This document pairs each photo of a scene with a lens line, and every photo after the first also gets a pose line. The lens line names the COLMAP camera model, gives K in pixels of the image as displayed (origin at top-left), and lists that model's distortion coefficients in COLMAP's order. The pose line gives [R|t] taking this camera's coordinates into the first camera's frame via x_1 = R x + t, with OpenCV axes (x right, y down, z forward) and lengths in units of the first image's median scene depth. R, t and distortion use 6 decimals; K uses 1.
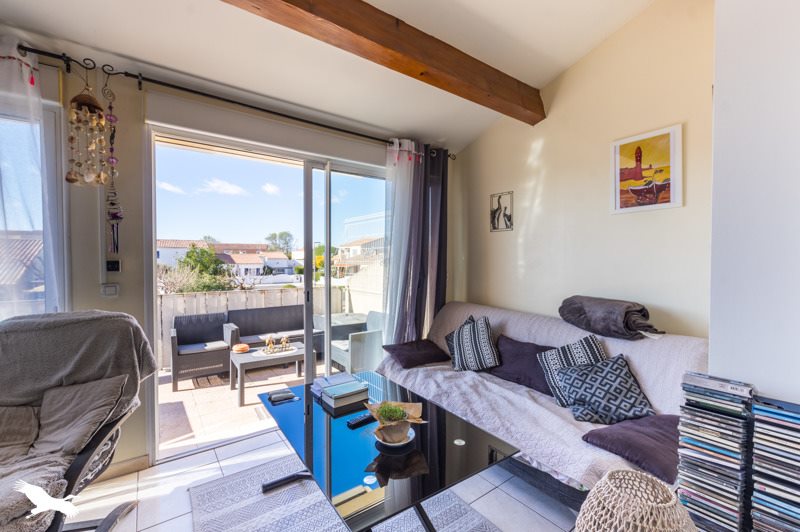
lens RADIAL K [[351.1, 0, 400.0], [0, 351.1, 266.0], [0, 0, 1]] dist [-0.000102, -0.000241]
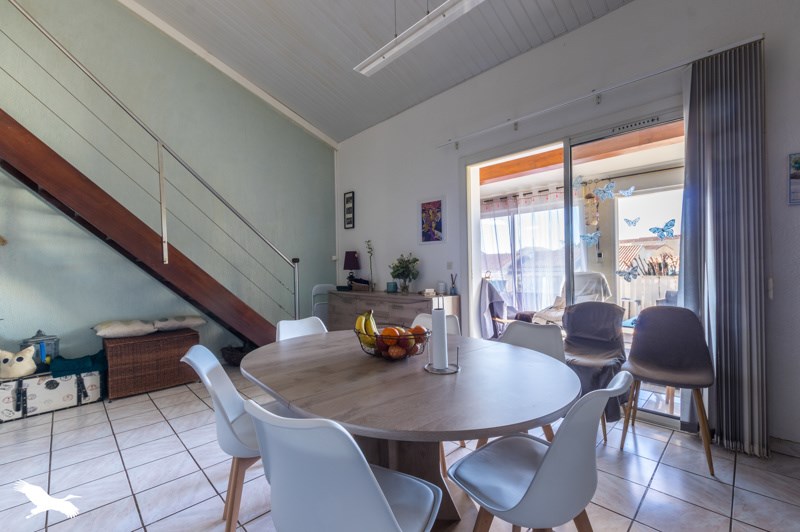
lens RADIAL K [[351.1, 0, 400.0], [0, 351.1, 266.0], [0, 0, 1]] dist [-0.000102, -0.000241]
pose [[0.149590, -0.004850, -0.988736, 1.639136], [0.001036, 0.999988, -0.004749, 0.097337], [0.988748, -0.000314, 0.149593, -0.901848]]
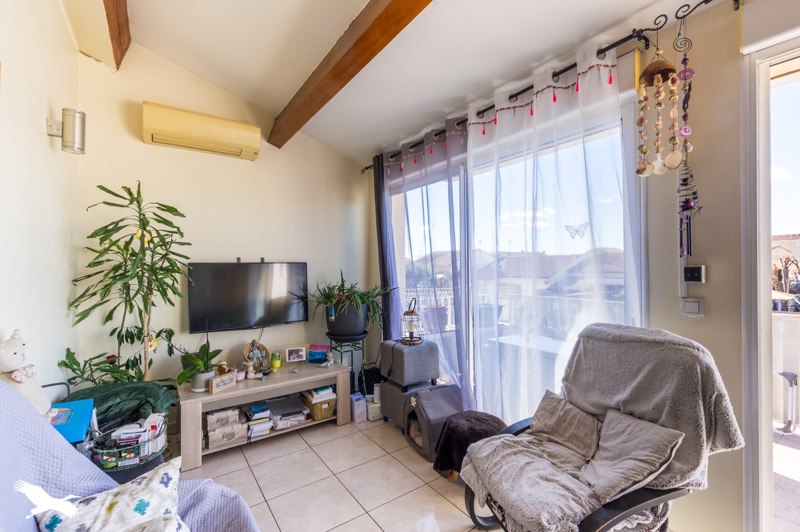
lens RADIAL K [[351.1, 0, 400.0], [0, 351.1, 266.0], [0, 0, 1]] dist [-0.000102, -0.000241]
pose [[-0.019206, -0.003830, -0.999808, -0.077702], [-0.013661, 0.999900, -0.003568, -0.006971], [0.999722, 0.013590, -0.019256, 0.441438]]
